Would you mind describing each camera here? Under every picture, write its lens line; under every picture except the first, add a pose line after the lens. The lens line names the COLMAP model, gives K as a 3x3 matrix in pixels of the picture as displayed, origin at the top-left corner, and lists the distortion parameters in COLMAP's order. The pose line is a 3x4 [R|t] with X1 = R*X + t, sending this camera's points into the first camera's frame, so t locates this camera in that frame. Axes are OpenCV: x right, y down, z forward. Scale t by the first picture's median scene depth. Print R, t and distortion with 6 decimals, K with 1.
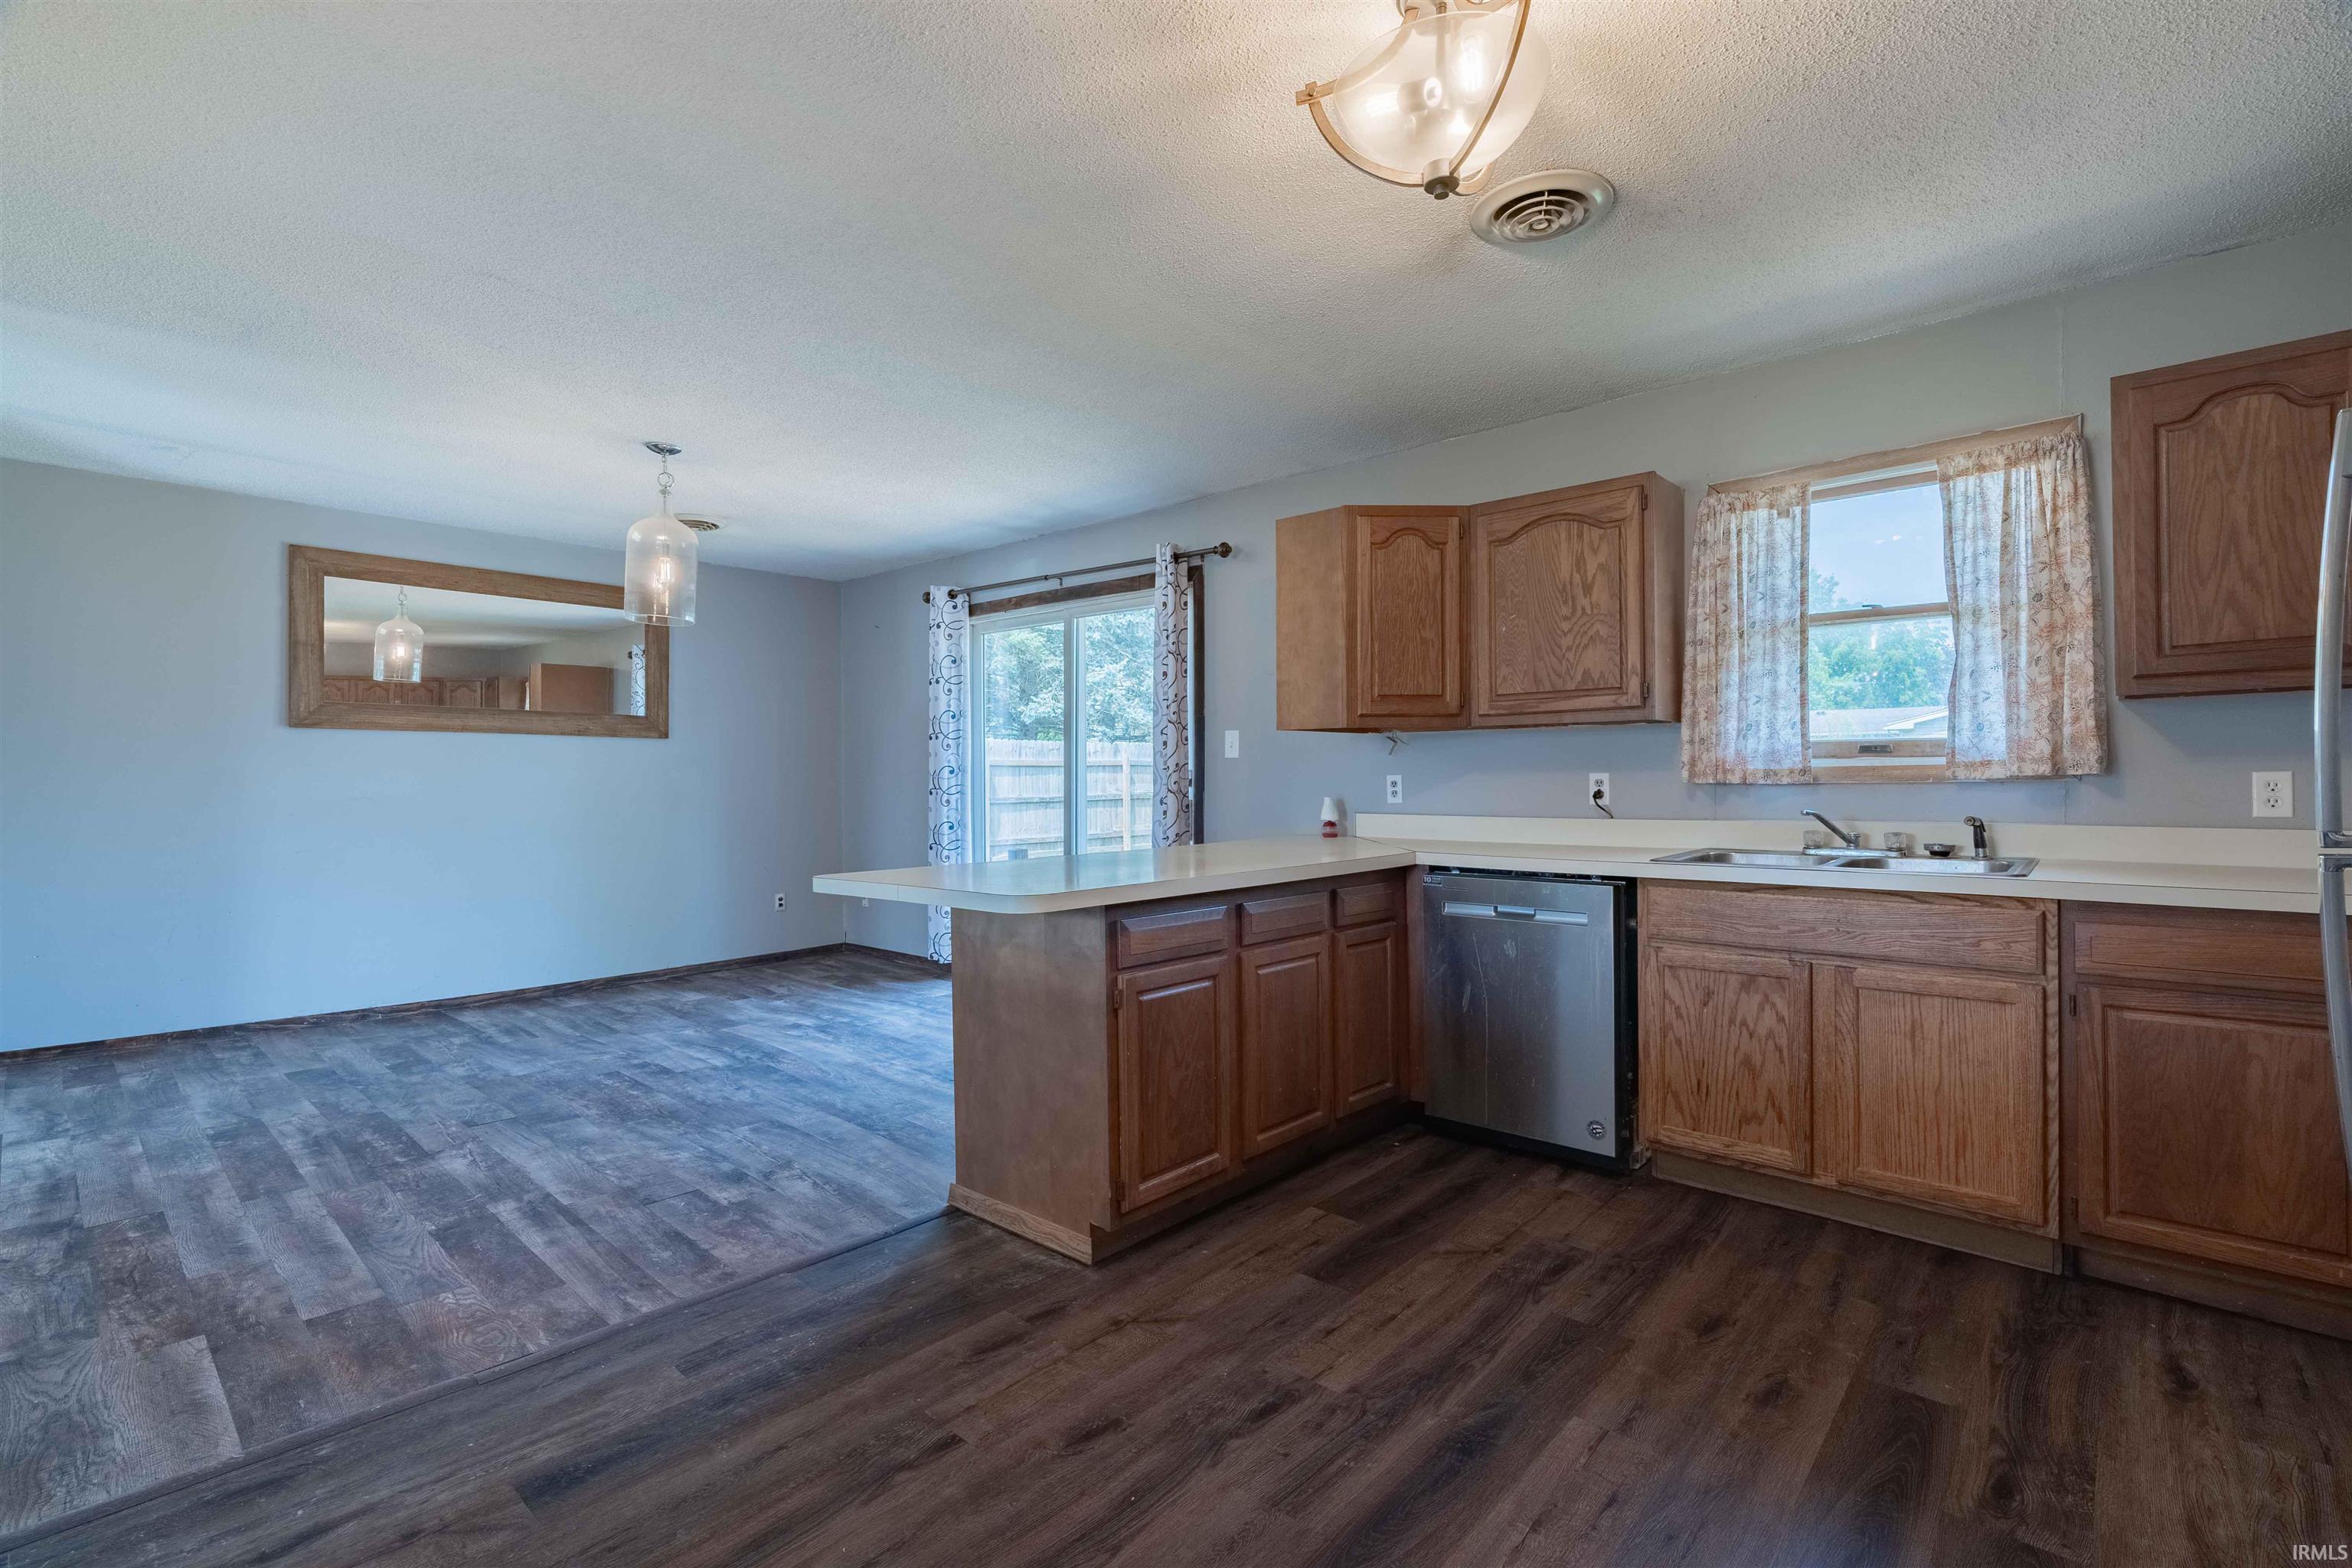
lens RADIAL K [[1066.7, 0, 1163.6], [0, 1066.7, 781.6], [0, 0, 1]] dist [-0.004193, 0.000544]
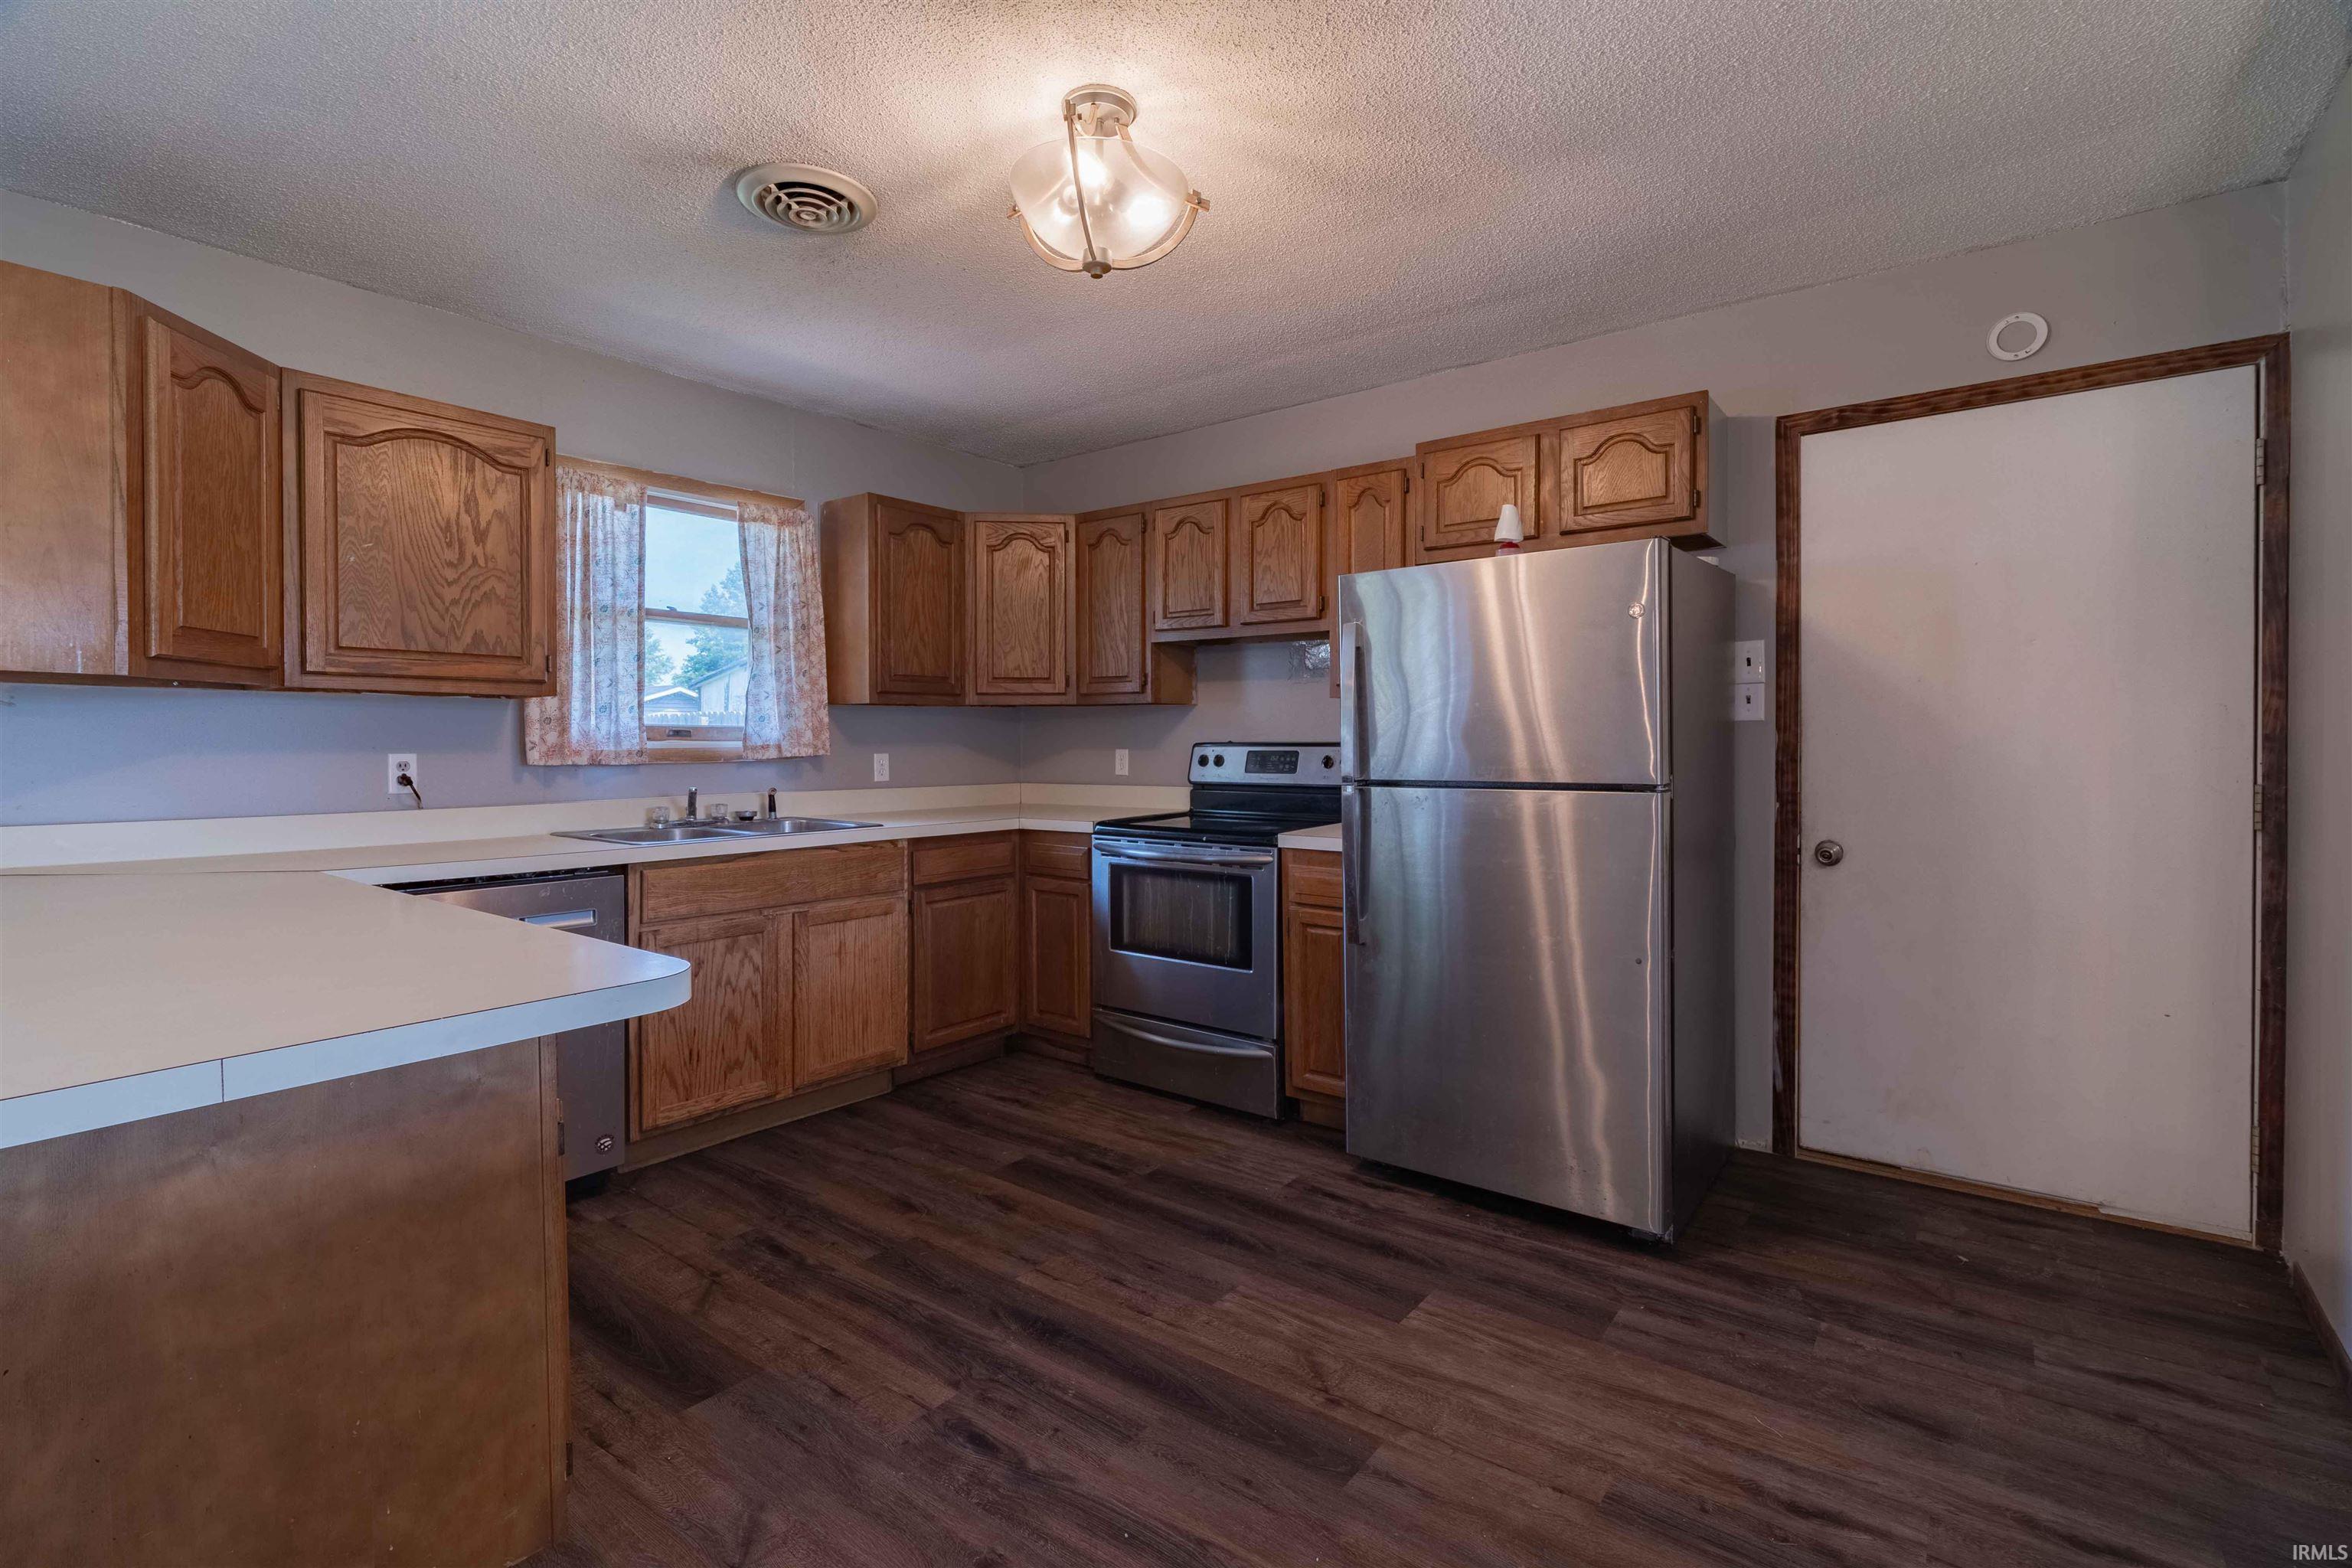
lens RADIAL K [[1062.4, 0, 1174.4], [0, 1062.4, 757.8], [0, 0, 1]] dist [0.000732, 0.000167]
pose [[-0.085266, -0.004049, 0.996350, -0.579141], [0.006040, 0.999971, 0.004580, -0.007059], [-0.996340, 0.006408, -0.085239, 0.625349]]
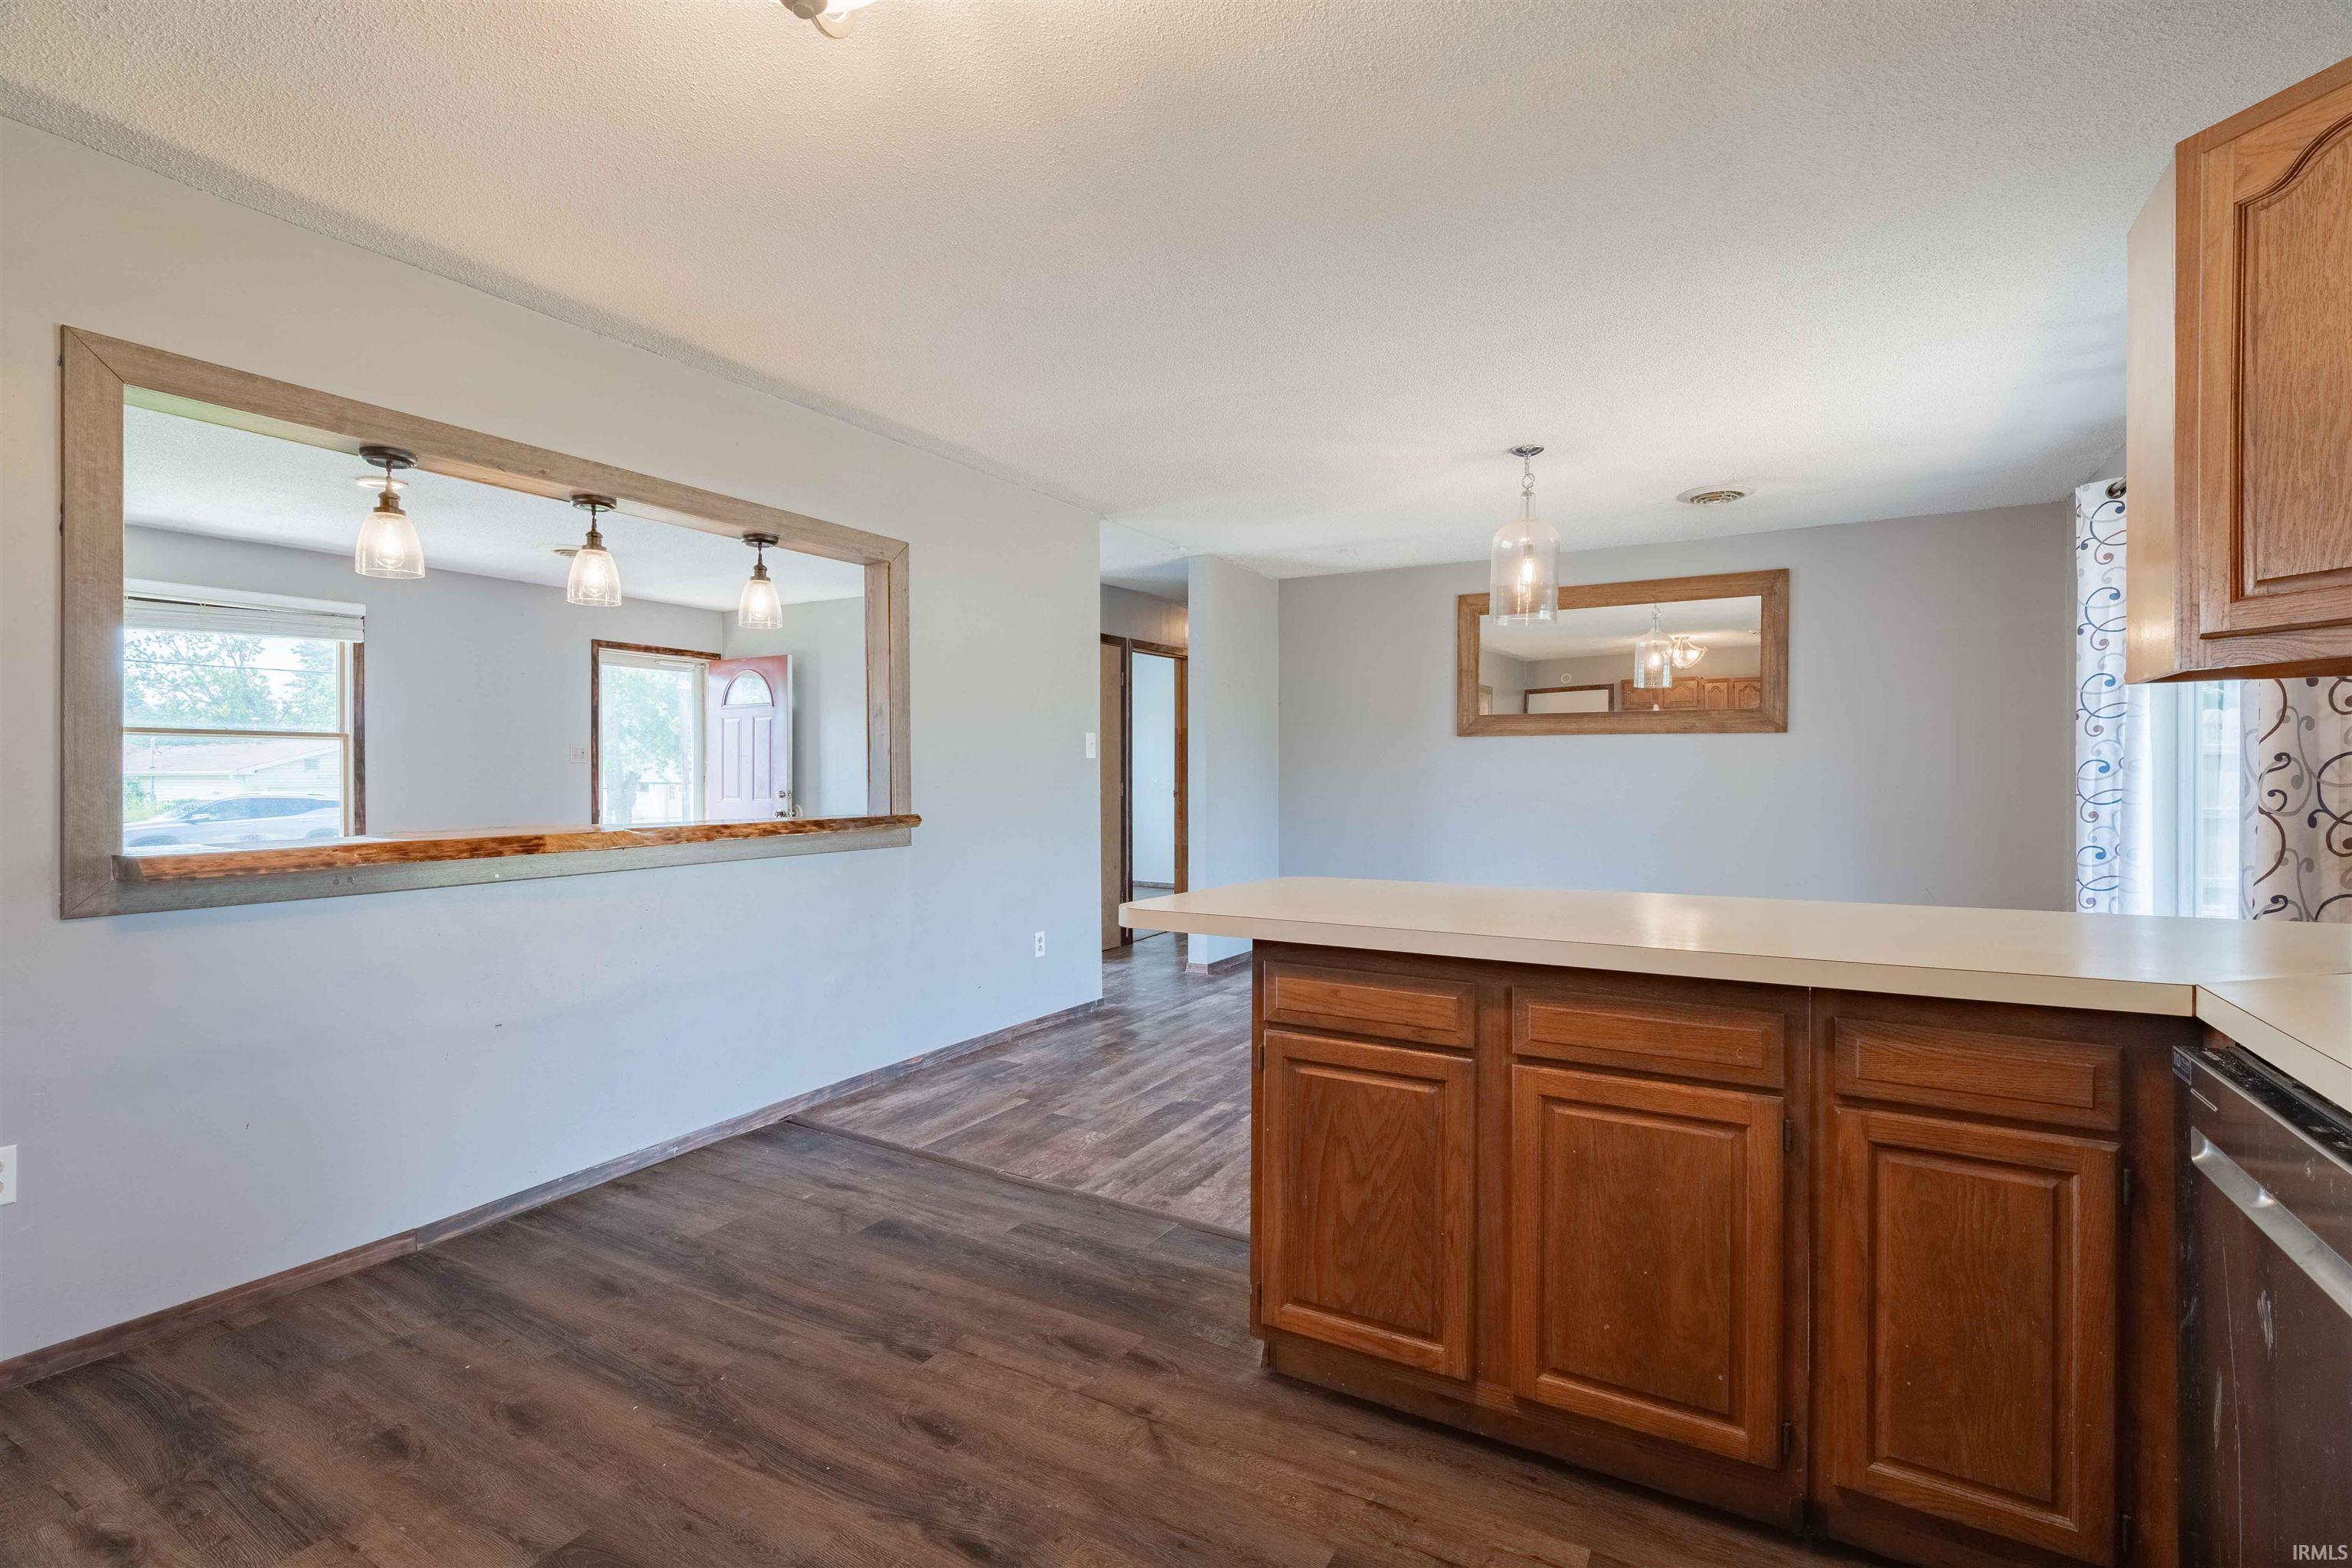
lens RADIAL K [[1060.9, 0, 1172.4], [0, 1060.9, 776.4], [0, 0, 1]] dist [-0.003858, 0.000101]
pose [[0.204691, 0.005022, -0.978814, 0.644412], [-0.003976, 0.999983, 0.004299, -0.010938], [0.978819, 0.003012, 0.204708, 0.676292]]
